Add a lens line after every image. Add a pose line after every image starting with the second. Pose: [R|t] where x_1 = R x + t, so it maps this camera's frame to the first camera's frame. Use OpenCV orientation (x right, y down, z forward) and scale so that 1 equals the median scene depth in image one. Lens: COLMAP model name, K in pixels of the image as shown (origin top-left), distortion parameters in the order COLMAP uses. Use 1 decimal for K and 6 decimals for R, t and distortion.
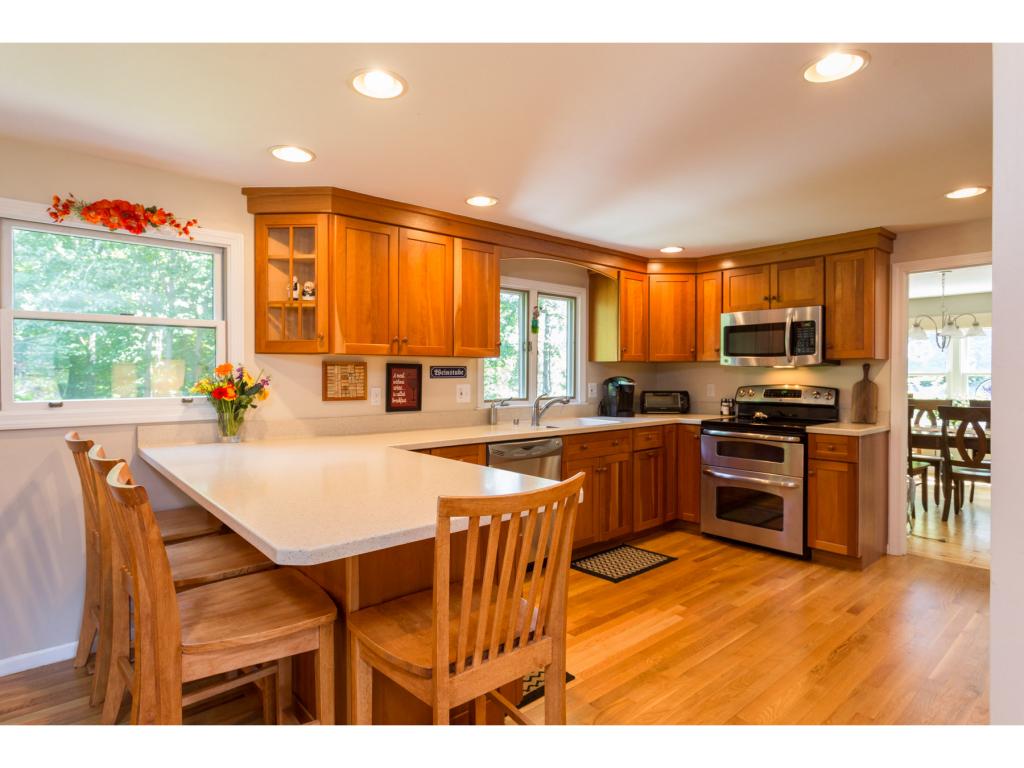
lens RADIAL K [[568.1, 0, 509.5], [0, 568.1, 379.4], [0, 0, 1]] dist [0.001213, 0.000447]
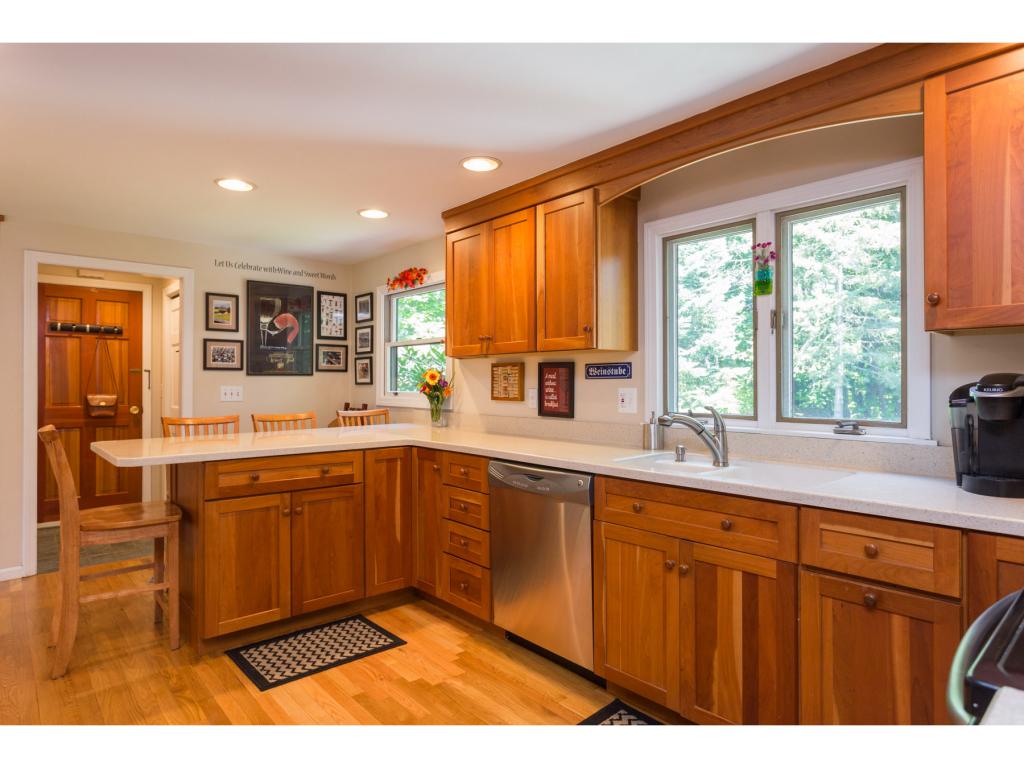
lens RADIAL K [[592.4, 0, 508.1], [0, 592.4, 380.0], [0, 0, 1]] dist [0.005446, 0.001723]
pose [[-0.014479, -0.009014, -0.999855, 0.715882], [-0.015517, 0.999841, -0.008789, 0.008472], [0.999775, 0.015388, -0.014617, 0.926297]]
